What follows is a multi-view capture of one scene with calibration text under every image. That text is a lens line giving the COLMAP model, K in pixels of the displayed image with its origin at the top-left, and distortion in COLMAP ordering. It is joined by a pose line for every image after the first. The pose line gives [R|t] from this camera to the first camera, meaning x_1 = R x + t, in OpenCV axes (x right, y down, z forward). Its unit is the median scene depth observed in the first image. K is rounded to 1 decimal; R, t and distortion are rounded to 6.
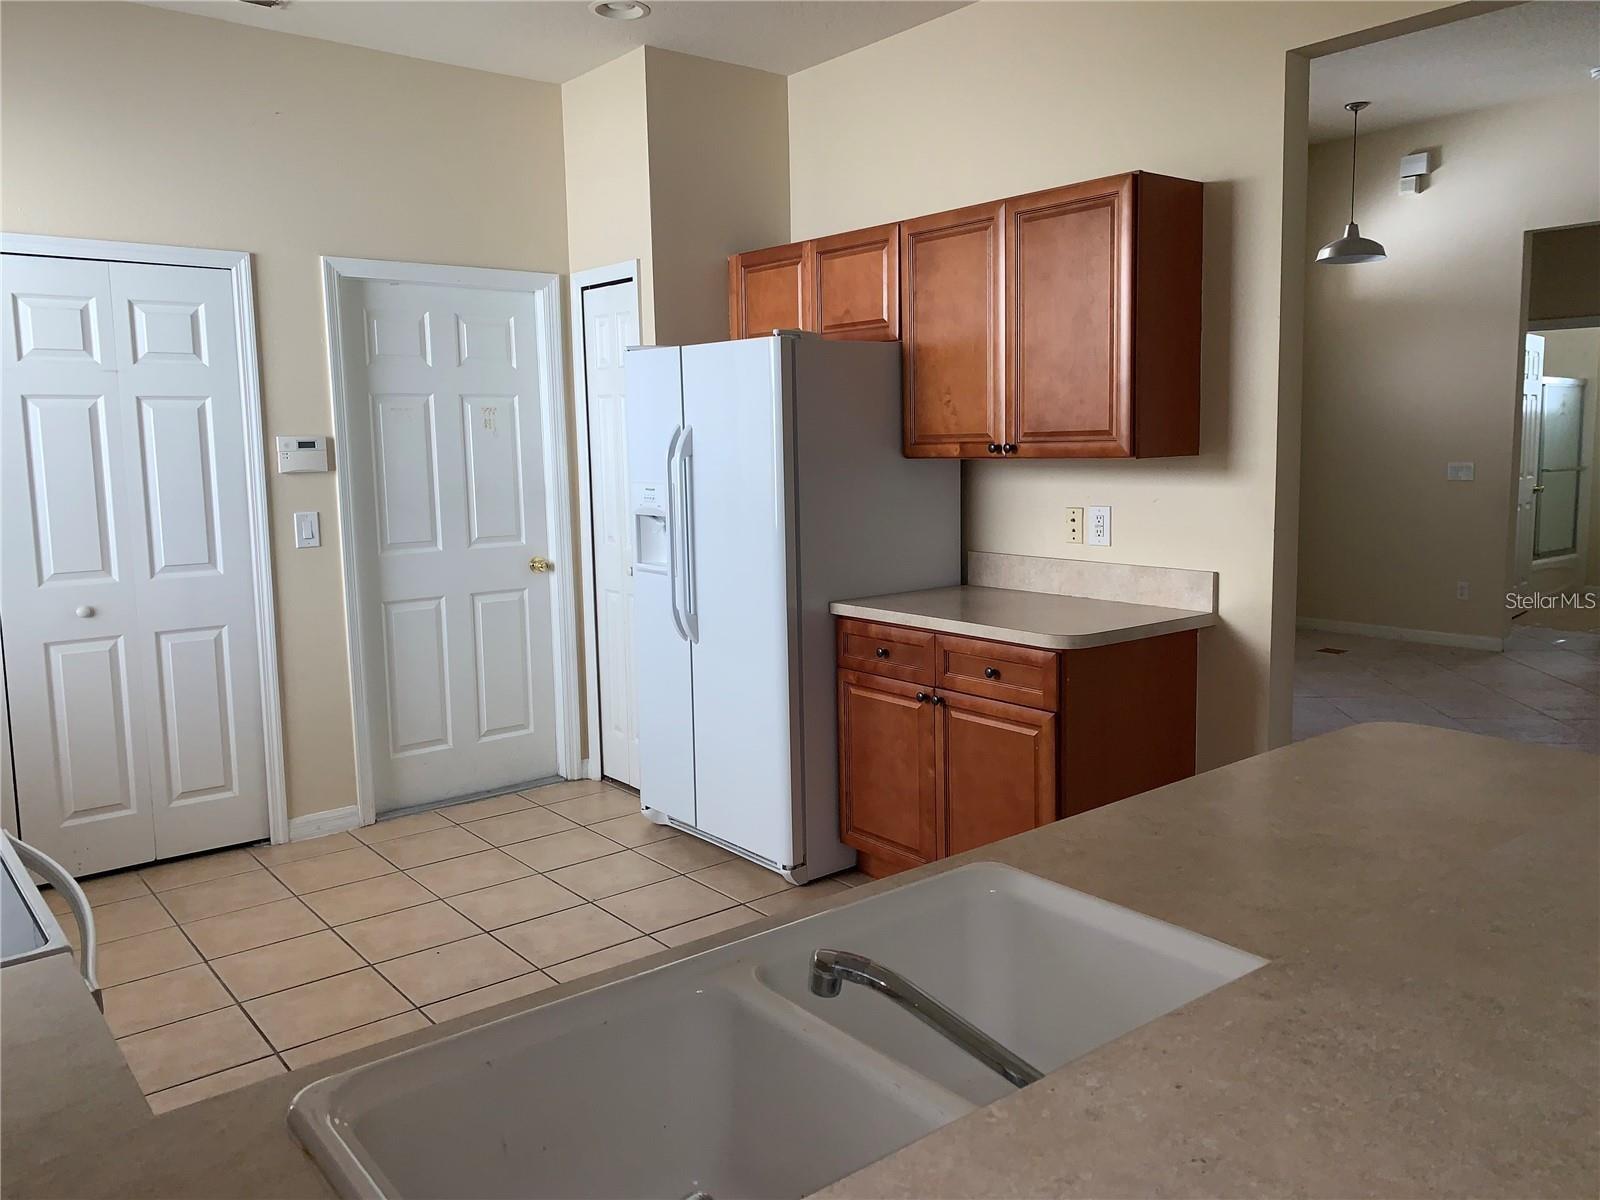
lens RADIAL K [[1226.1, 0, 799.3], [0, 1226.1, 597.7], [0, 0, 1]] dist [0.037208, -0.019332]
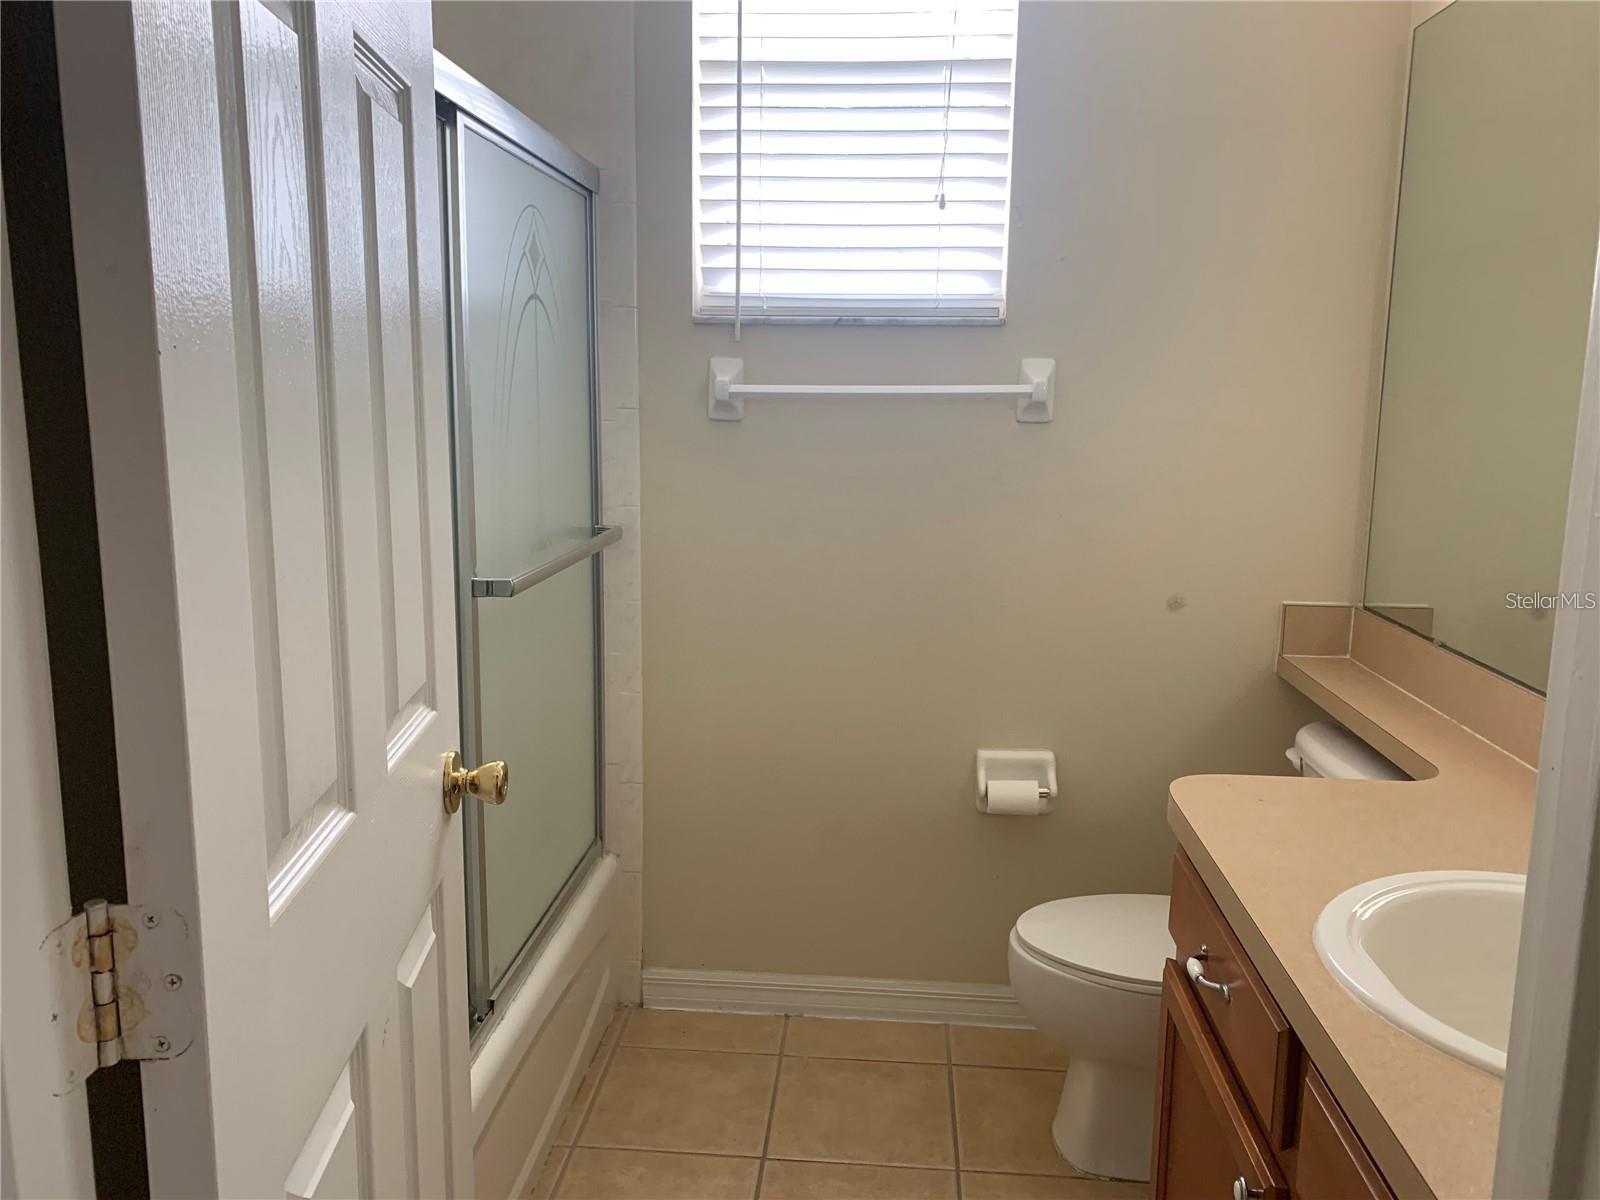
lens RADIAL K [[1226.1, 0, 801.0], [0, 1226.1, 594.8], [0, 0, 1]] dist [0.037208, -0.019332]
pose [[0.687779, -0.096109, 0.719530, 0.505611], [0.066227, 0.995371, 0.069650, -0.112502], [-0.722893, -0.000252, 0.690960, 0.847061]]
